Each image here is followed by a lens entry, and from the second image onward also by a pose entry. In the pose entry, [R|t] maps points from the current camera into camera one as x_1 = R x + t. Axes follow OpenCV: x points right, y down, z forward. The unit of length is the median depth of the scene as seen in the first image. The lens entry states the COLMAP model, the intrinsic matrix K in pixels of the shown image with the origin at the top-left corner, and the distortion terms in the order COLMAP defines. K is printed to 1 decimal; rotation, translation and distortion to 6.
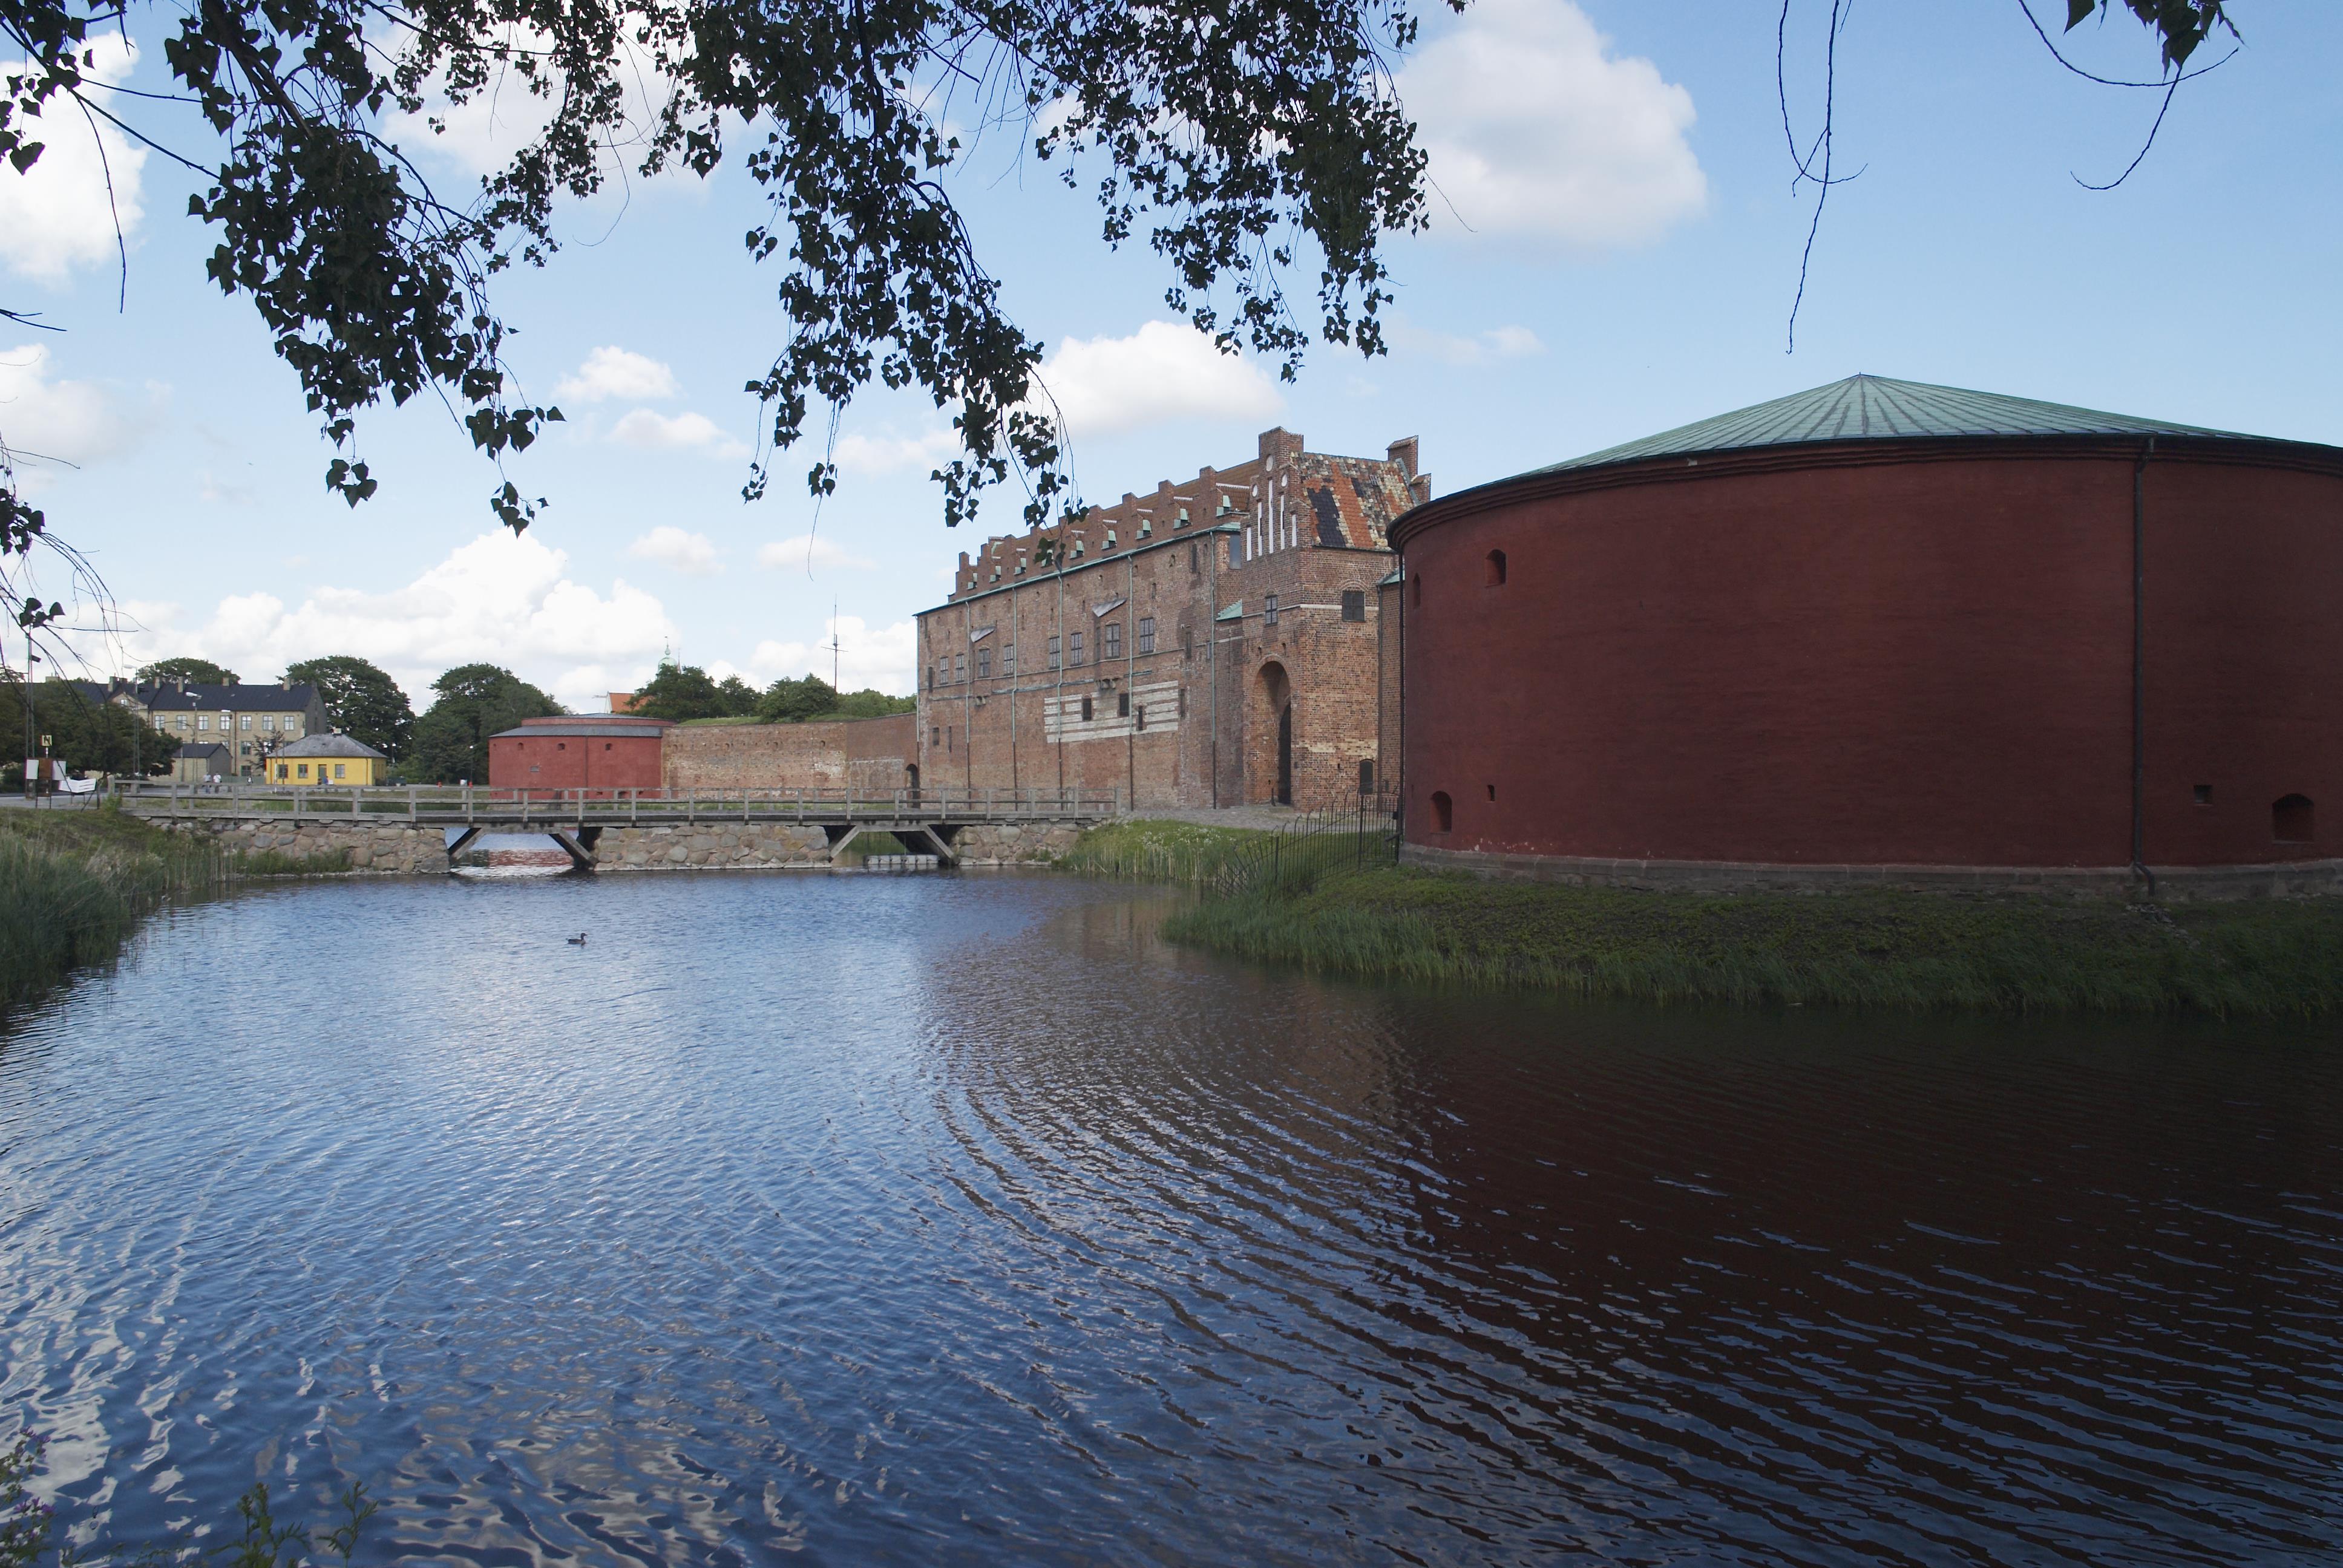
lens RADIAL K [[1760.4, 0, 1171.5], [0, 1760.4, 784.0], [0, 0, 1]] dist [-0.057448, -0.001227]
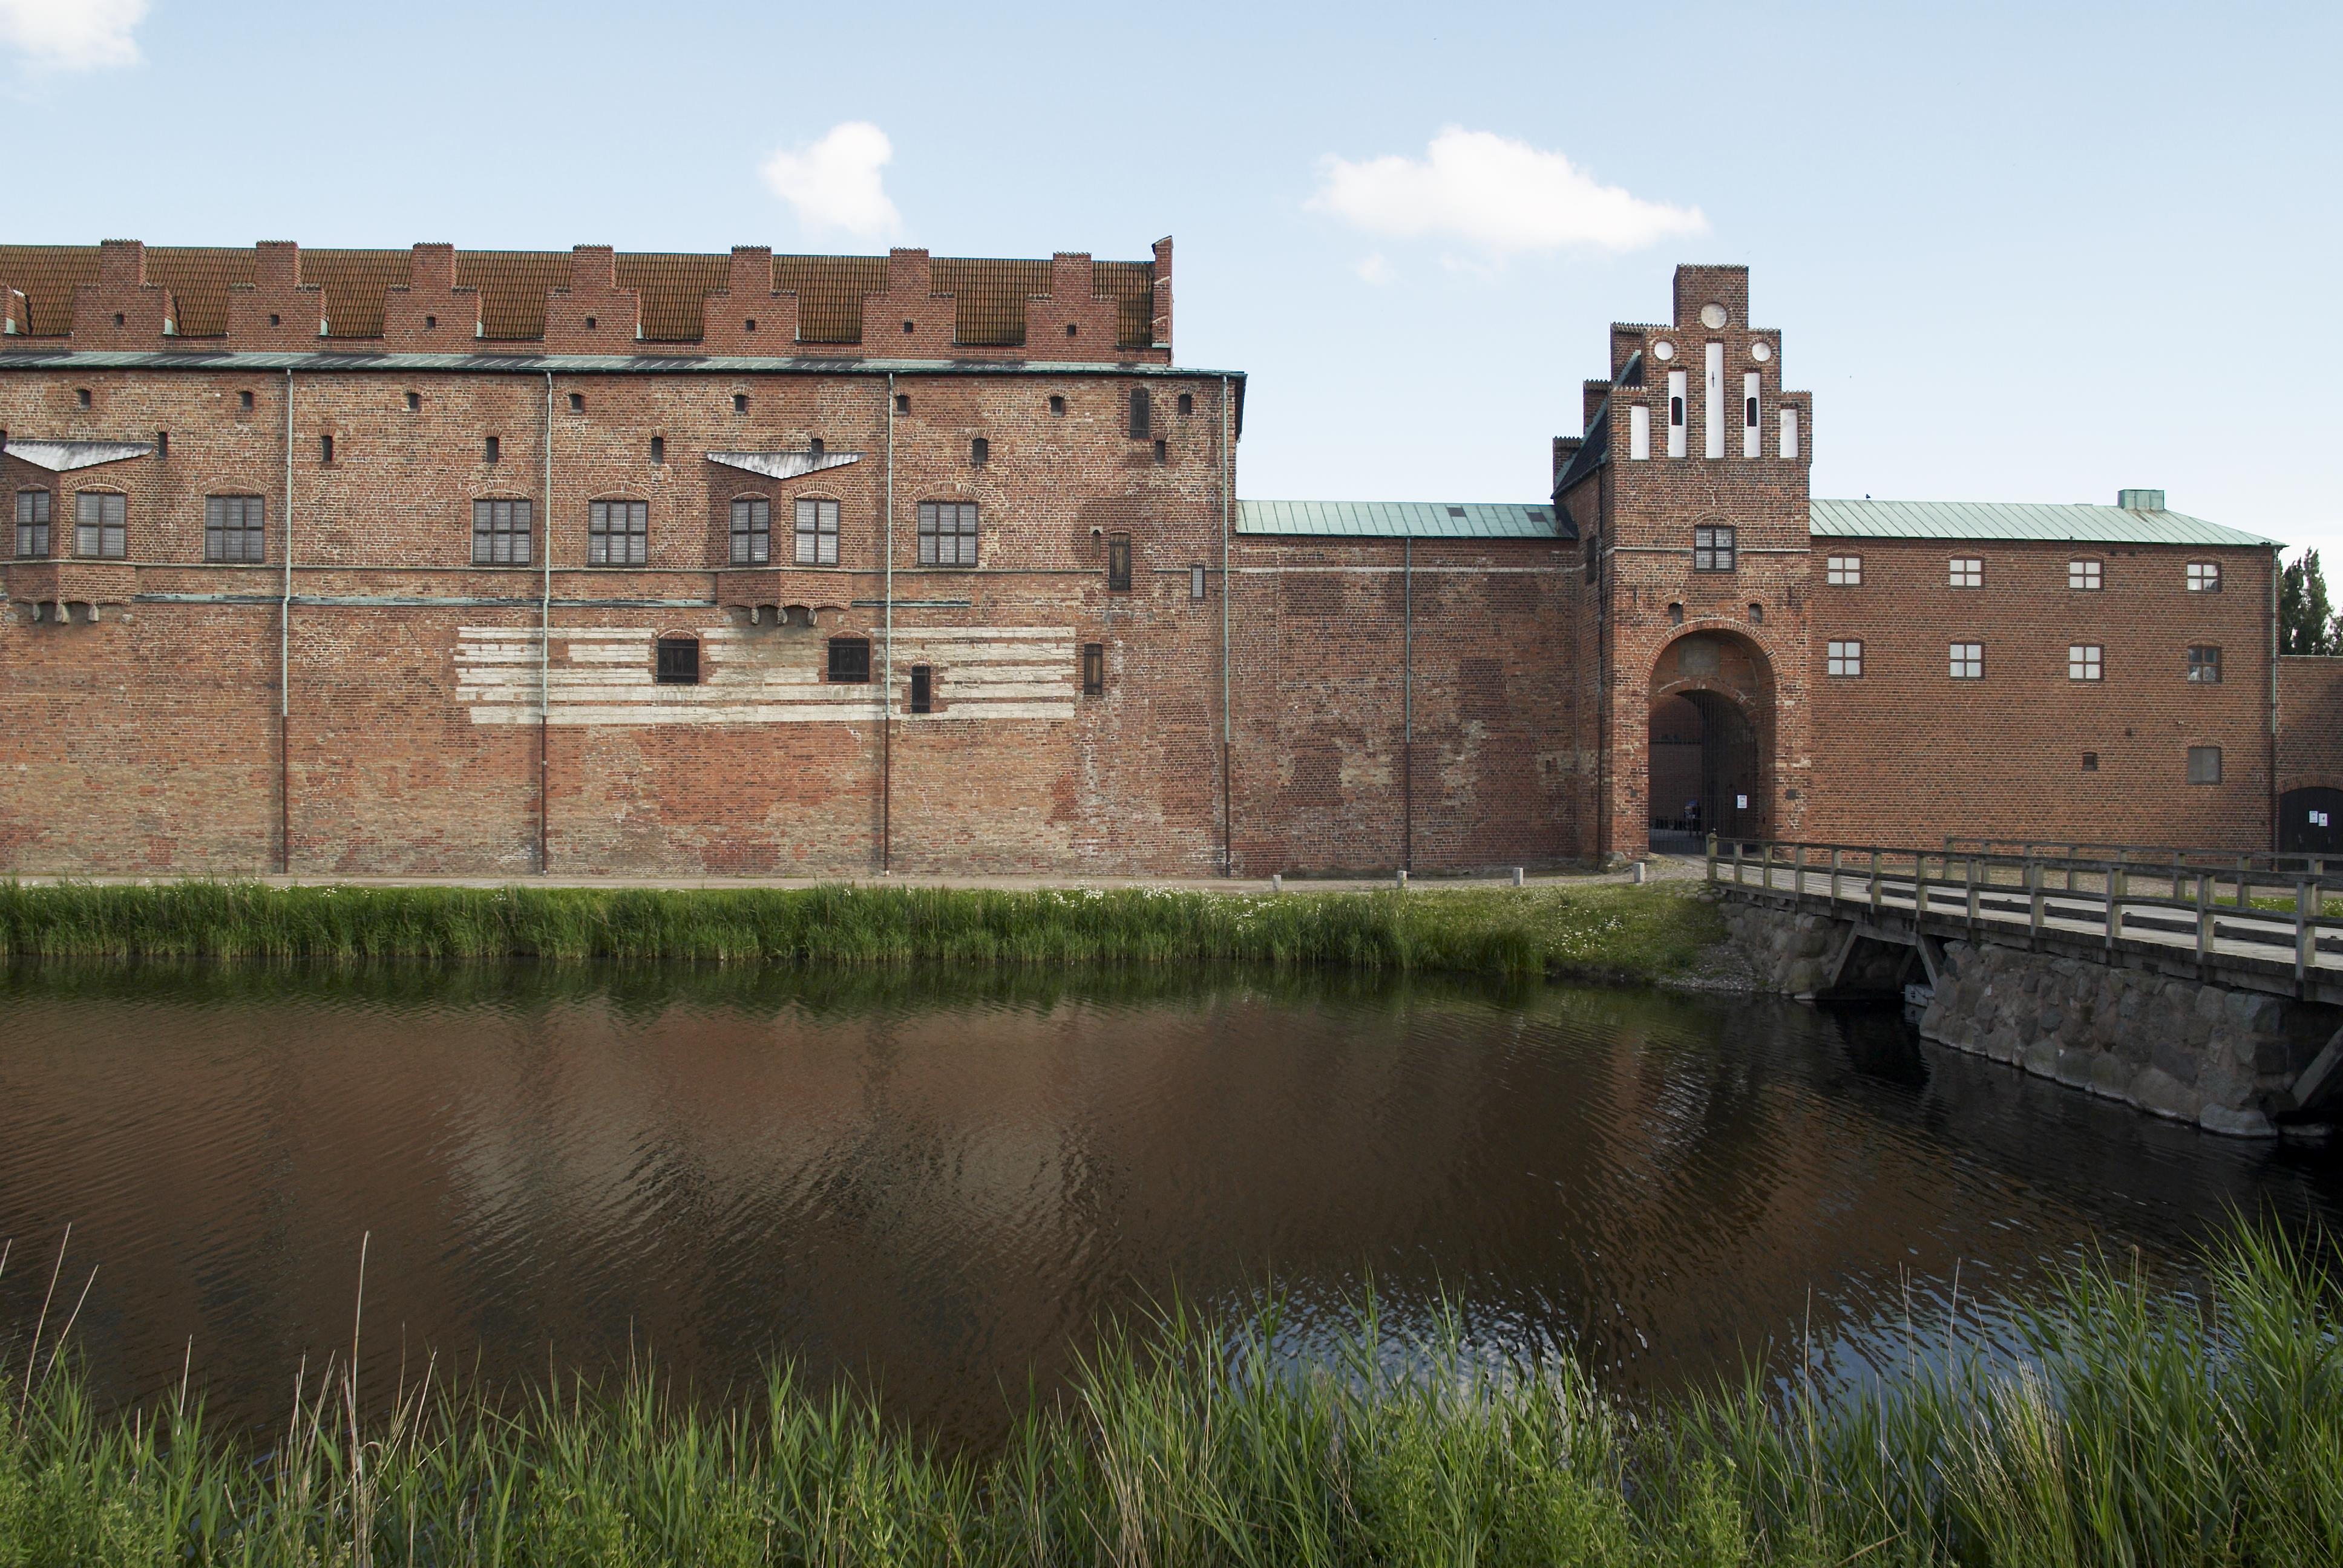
lens RADIAL K [[1705.3, 0, 1171.5], [0, 1705.3, 784.0], [0, 0, 1]] dist [-0.082369, 0.056435]
pose [[0.402568, 0.009109, 0.915345, -0.436709], [-0.007820, 0.999948, -0.006512, -0.006540], [-0.915357, -0.004536, 0.402618, 0.709190]]
